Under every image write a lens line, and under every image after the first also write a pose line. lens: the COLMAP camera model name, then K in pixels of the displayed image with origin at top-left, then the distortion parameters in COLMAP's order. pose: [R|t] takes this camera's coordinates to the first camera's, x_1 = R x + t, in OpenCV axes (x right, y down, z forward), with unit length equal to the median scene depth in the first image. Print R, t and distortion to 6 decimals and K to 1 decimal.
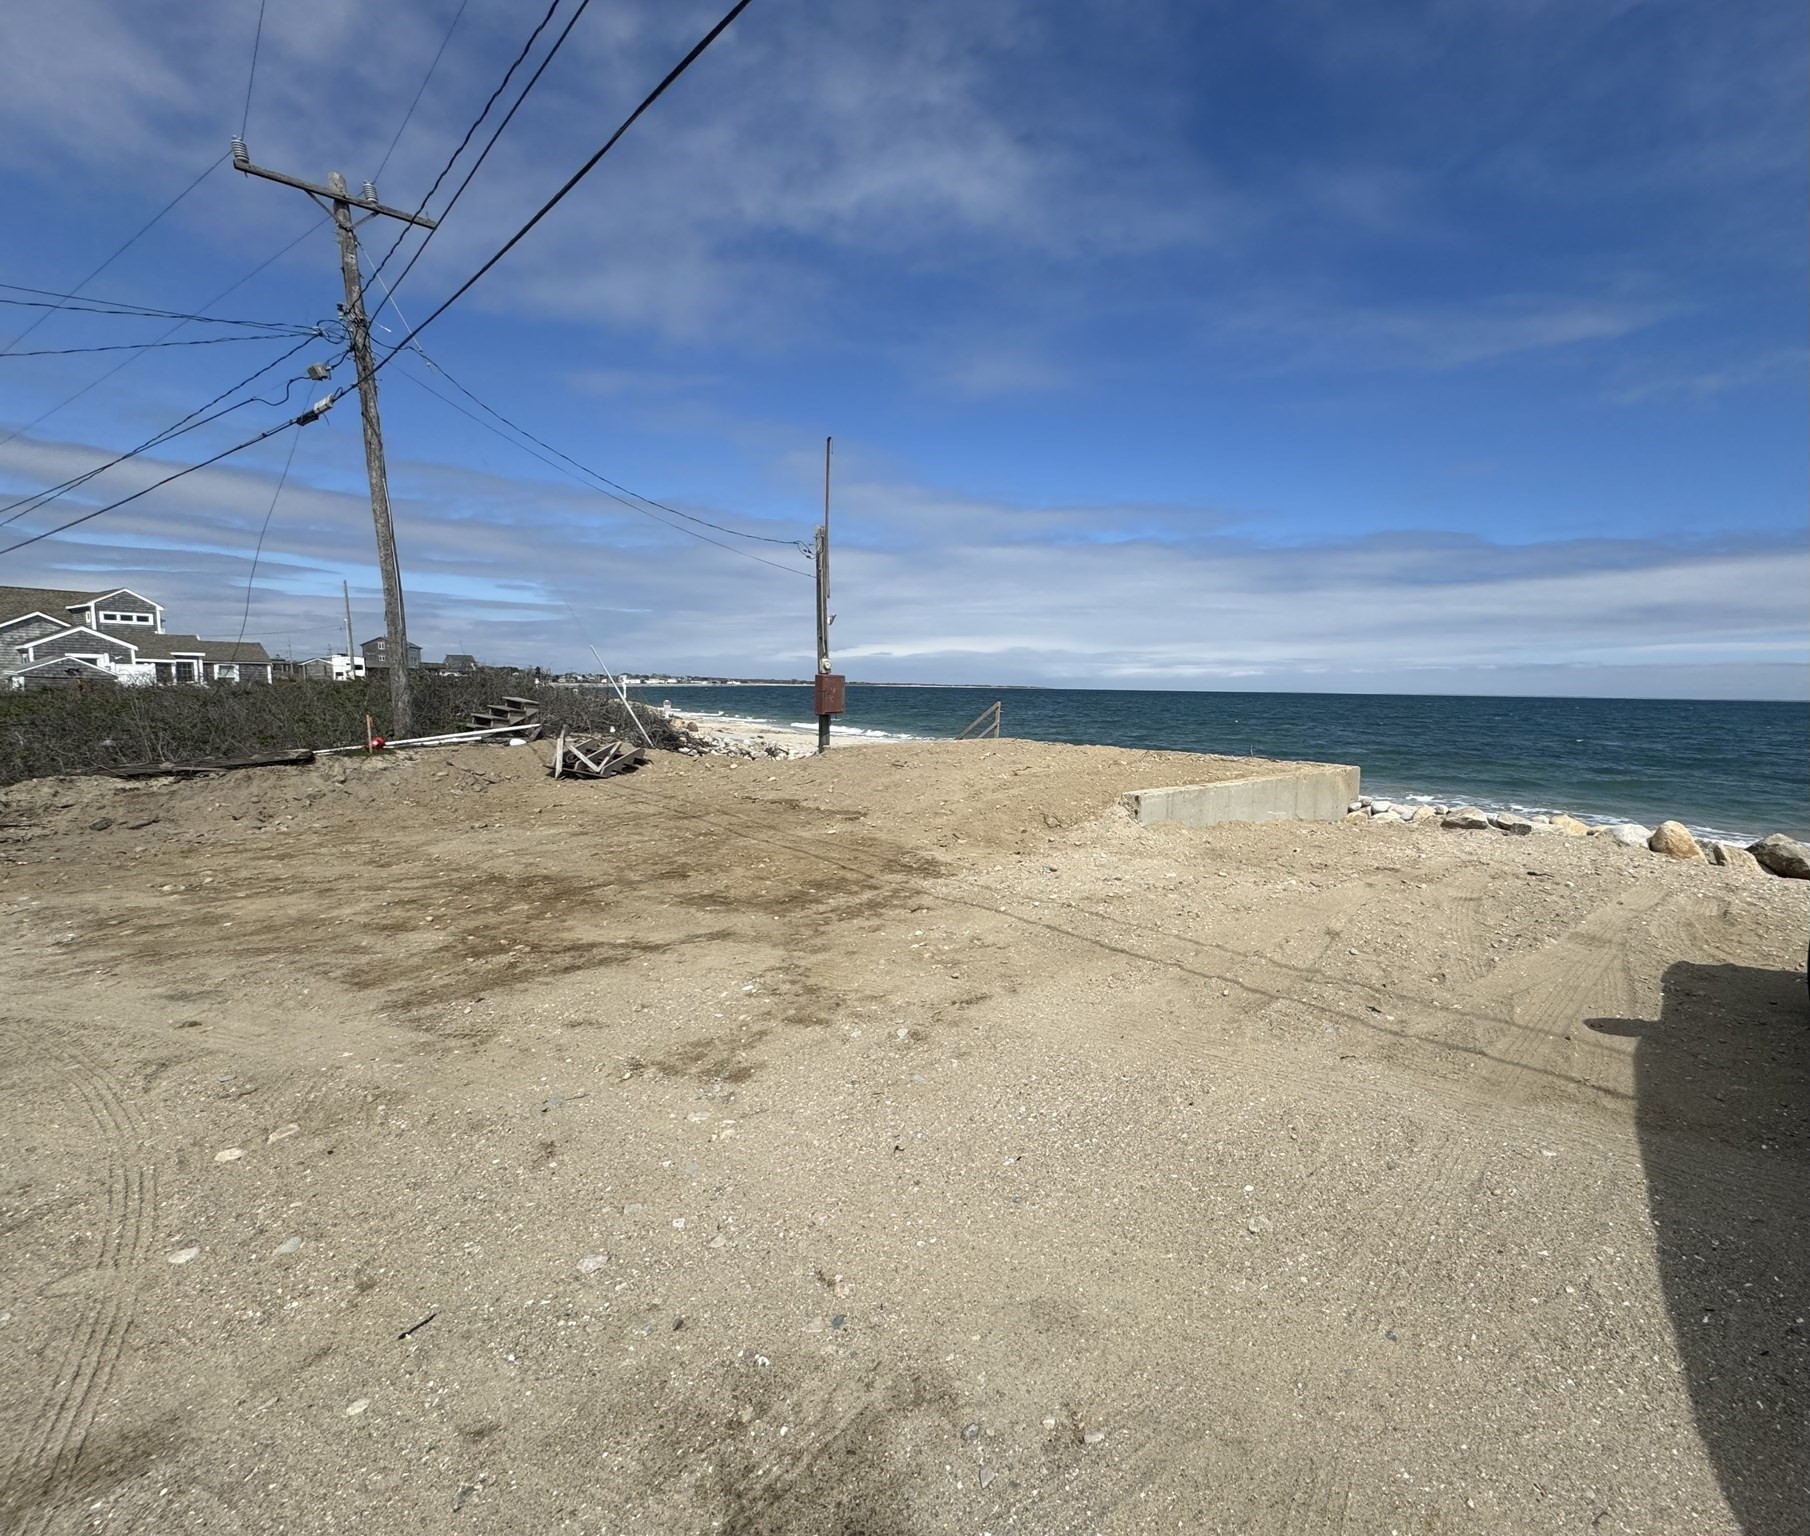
lens RADIAL K [[822.2, 0, 1018.8], [0, 822.2, 749.6], [0, 0, 1]] dist [-0.002258, 0.000190]
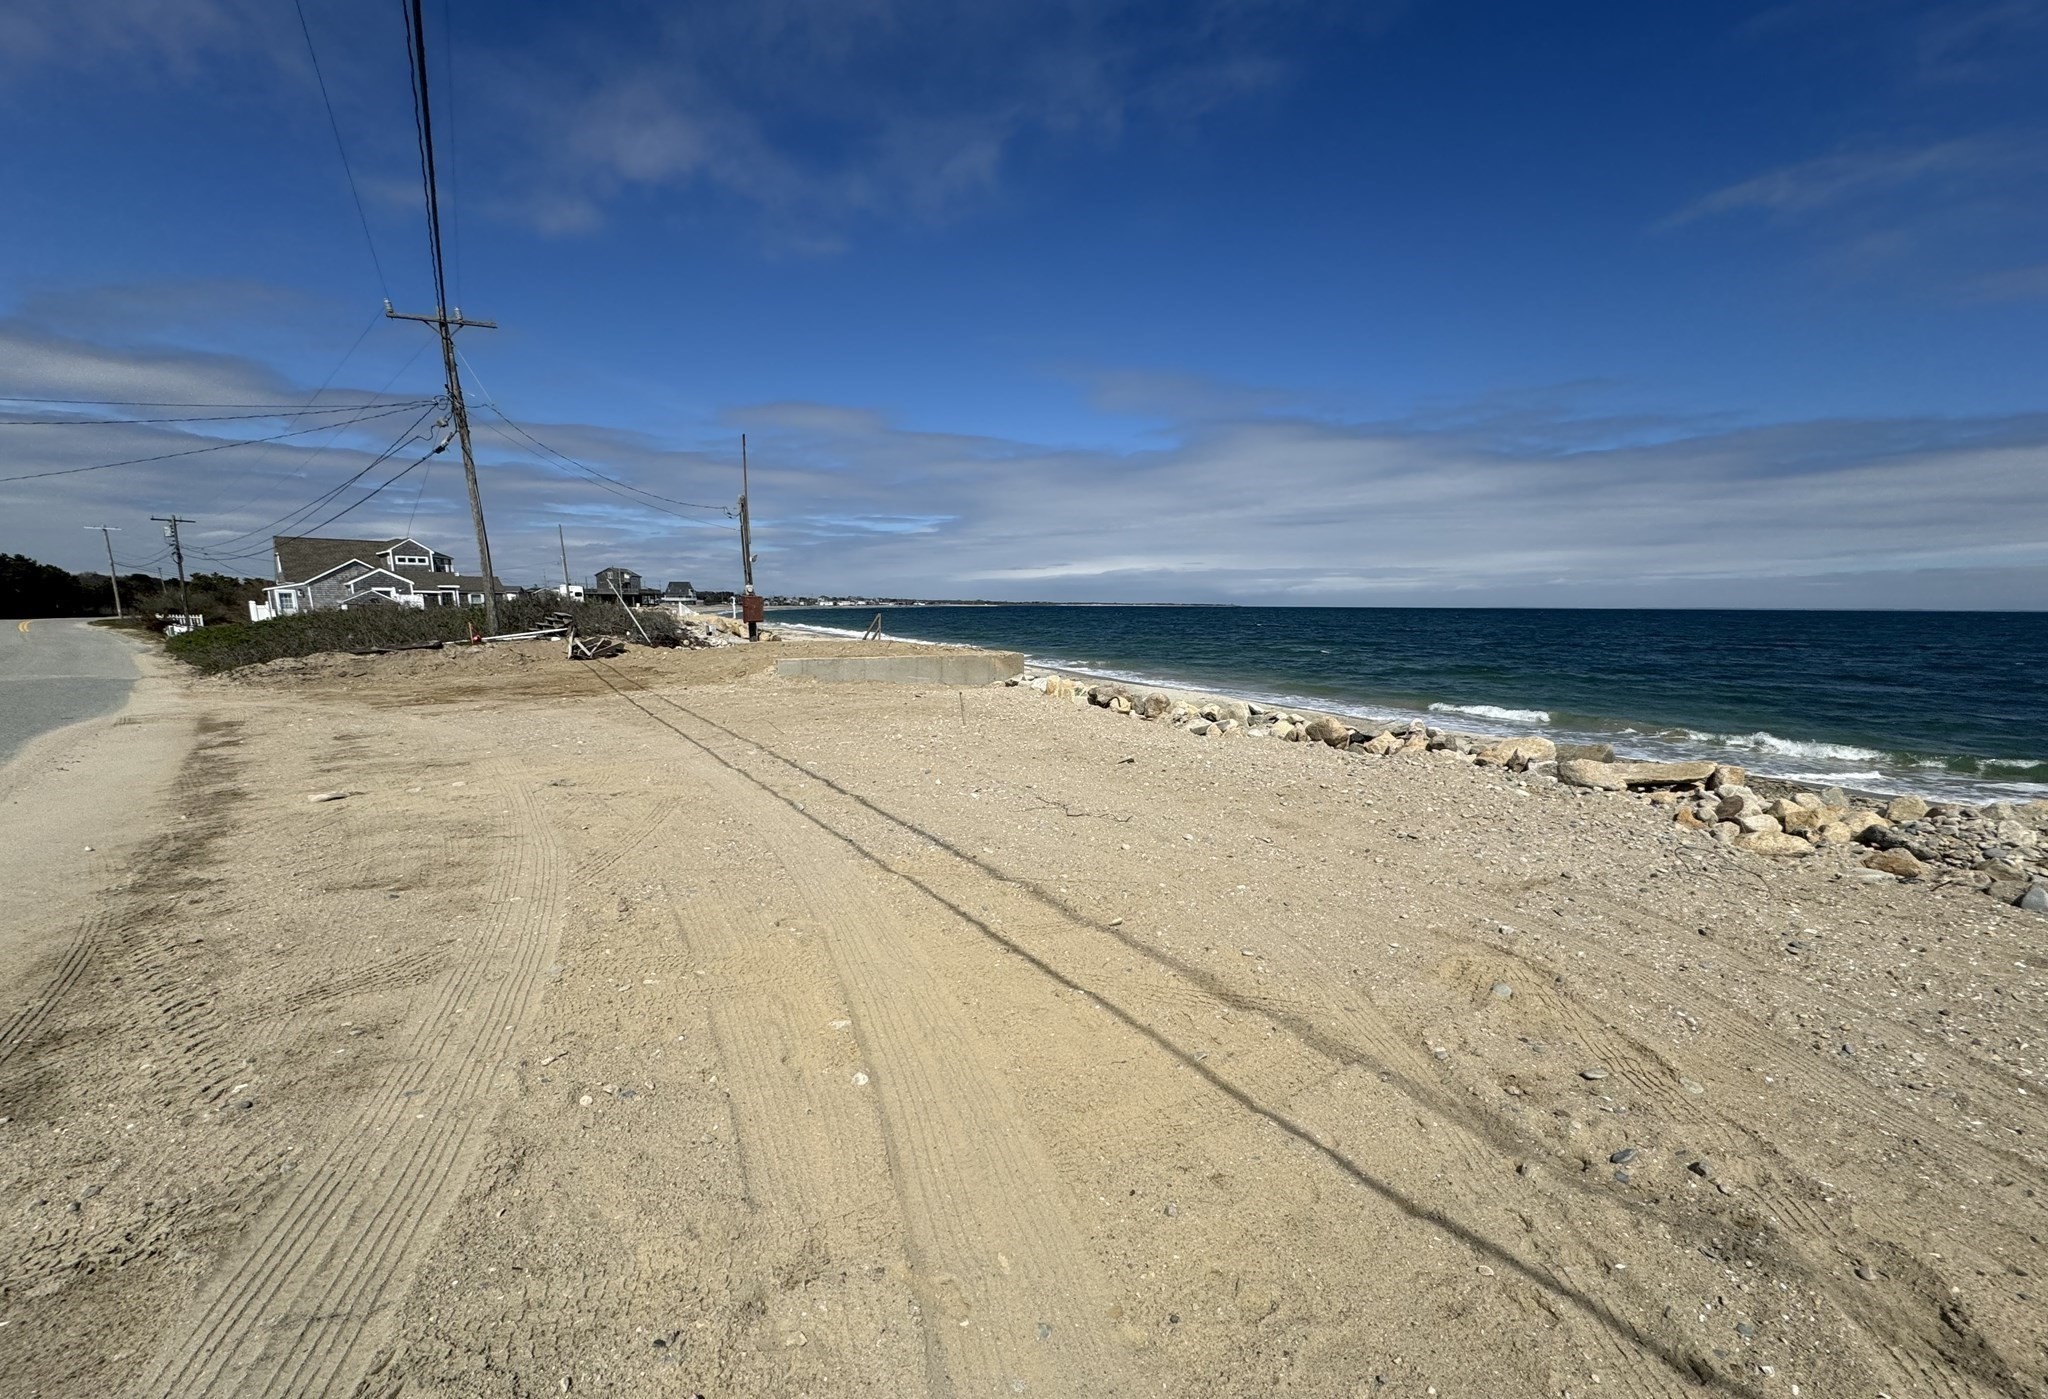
lens RADIAL K [[819.3, 0, 1022.0], [0, 819.3, 751.3], [0, 0, 1]] dist [0.002052, -0.000174]
pose [[0.975496, 0.027881, -0.218245, 0.853025], [-0.006140, 0.995002, 0.099669, 0.056599], [0.219933, -0.095886, 0.970791, -0.548715]]
